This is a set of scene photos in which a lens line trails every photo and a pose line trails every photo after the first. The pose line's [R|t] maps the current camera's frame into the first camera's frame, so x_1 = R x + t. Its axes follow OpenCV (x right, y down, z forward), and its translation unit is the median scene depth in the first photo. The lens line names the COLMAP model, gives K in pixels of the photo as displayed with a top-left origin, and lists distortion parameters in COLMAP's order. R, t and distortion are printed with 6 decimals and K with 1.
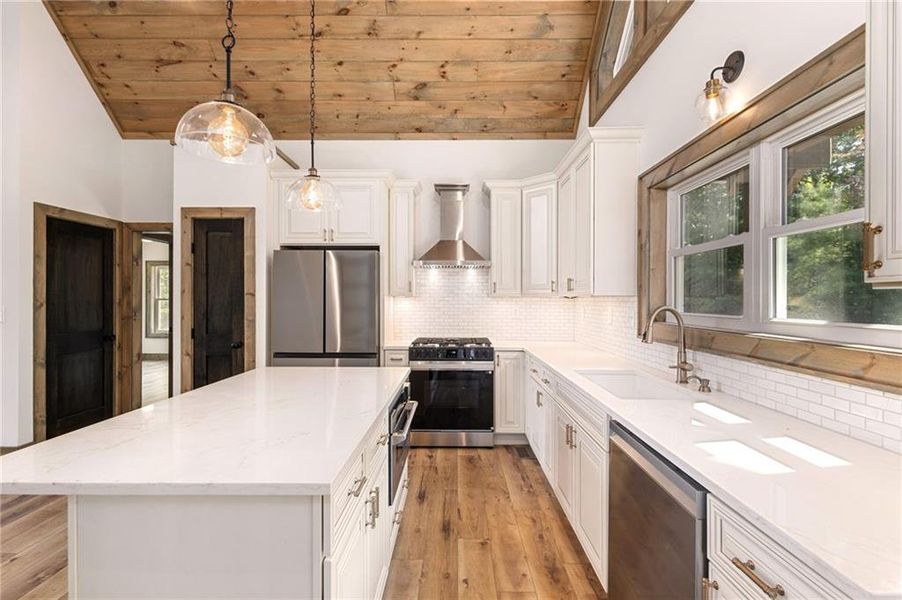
lens RADIAL K [[417.2, 0, 454.5], [0, 417.2, 304.6], [0, 0, 1]] dist [0.014153, -0.000826]
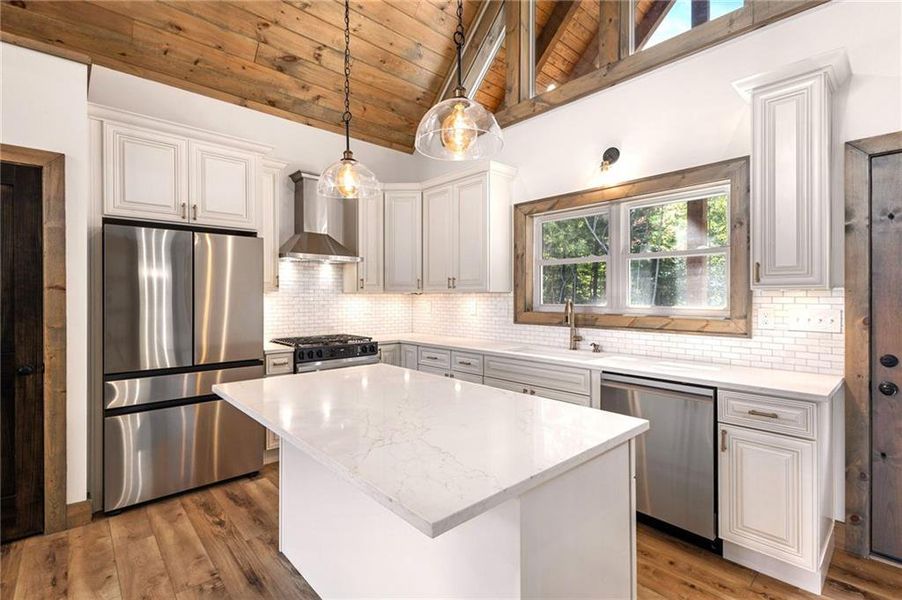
lens RADIAL K [[417.2, 0, 454.5], [0, 417.2, 304.6], [0, 0, 1]] dist [0.014153, -0.000826]
pose [[0.732017, -0.015948, 0.681100, -0.467108], [0.010982, 0.999872, 0.011609, 0.000155], [-0.681198, -0.001018, 0.732098, 0.102853]]
